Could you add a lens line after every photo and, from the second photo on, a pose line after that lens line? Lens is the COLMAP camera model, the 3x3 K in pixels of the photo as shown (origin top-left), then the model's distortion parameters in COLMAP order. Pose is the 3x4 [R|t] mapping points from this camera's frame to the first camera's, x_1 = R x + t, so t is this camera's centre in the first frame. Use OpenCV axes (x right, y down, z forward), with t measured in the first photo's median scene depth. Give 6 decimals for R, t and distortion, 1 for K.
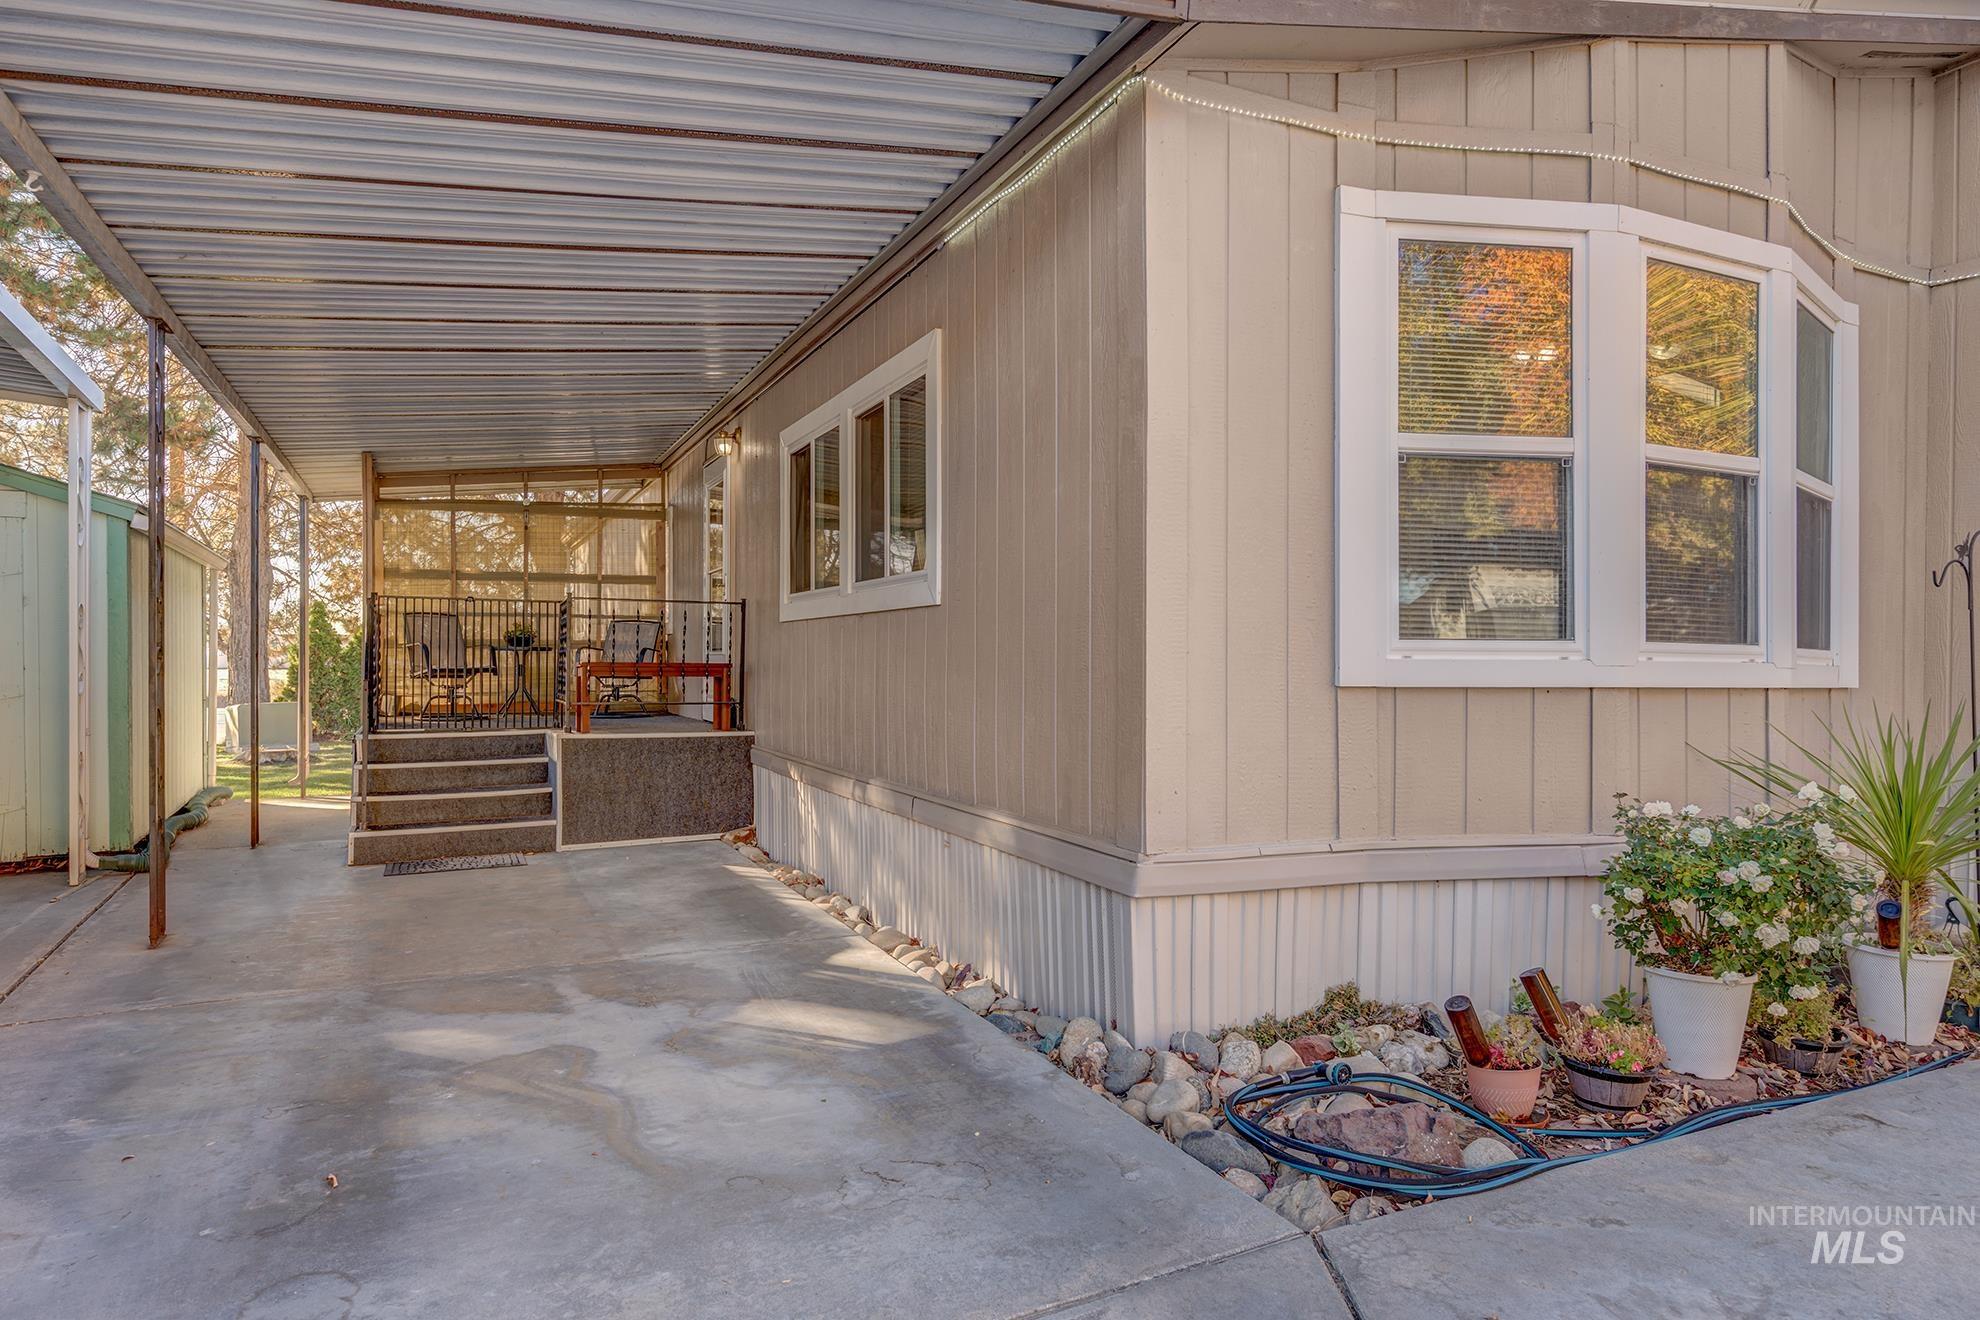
lens RADIAL K [[1130.0, 0, 989.8], [0, 1130.0, 655.1], [0, 0, 1]] dist [0.000479, 0.000118]
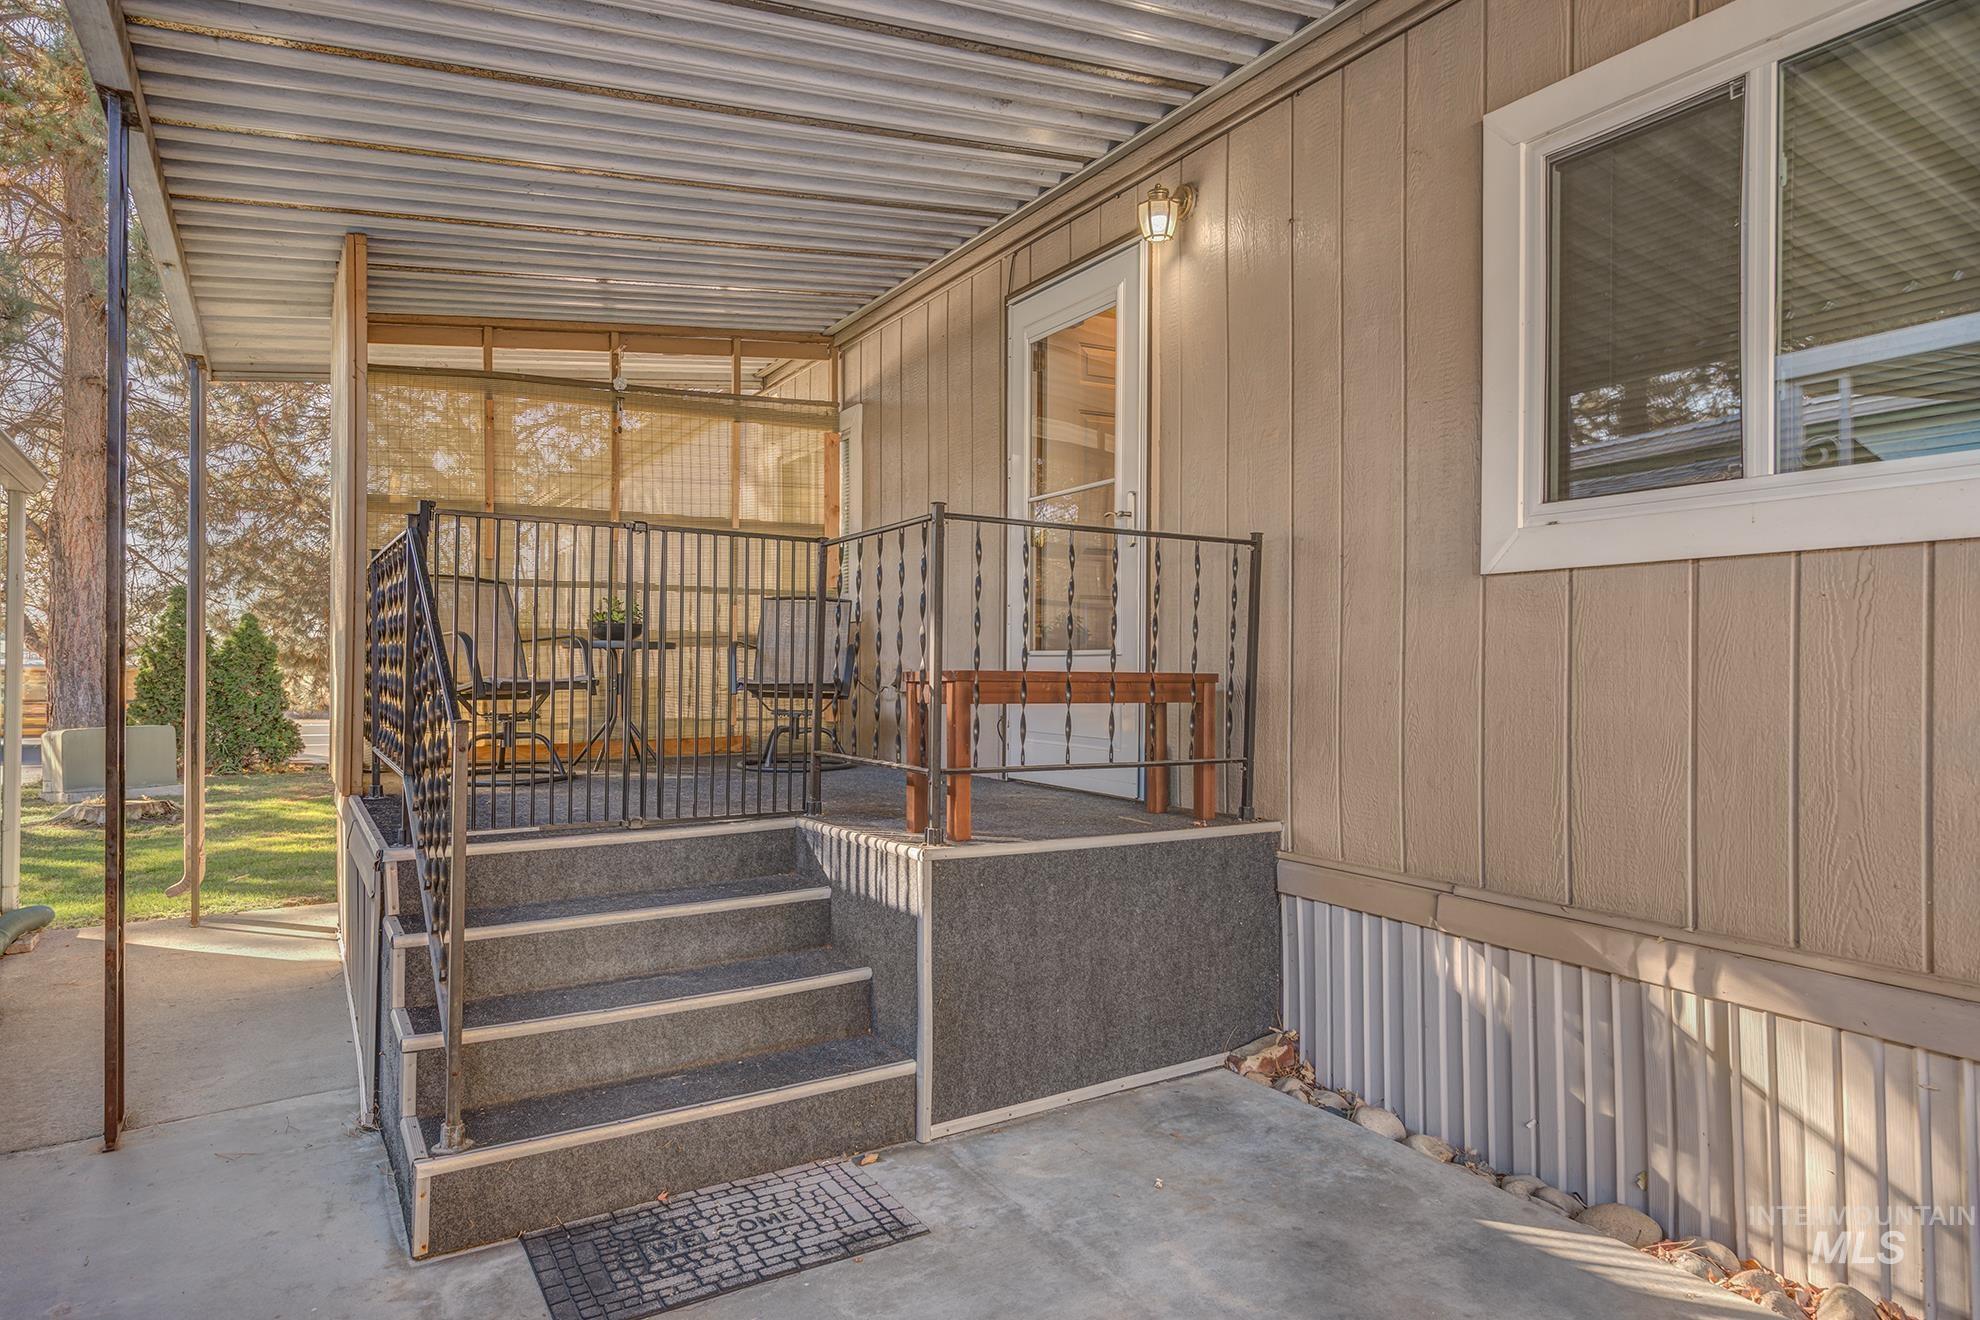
lens RADIAL K [[1134.0, 0, 988.7], [0, 1134.0, 664.5], [0, 0, 1]] dist [-0.001045, -0.000866]
pose [[0.995041, 0.001892, 0.099443, -0.371214], [-0.002110, 0.999996, 0.002085, 0.002971], [-0.099438, -0.002285, 0.995041, 0.553980]]
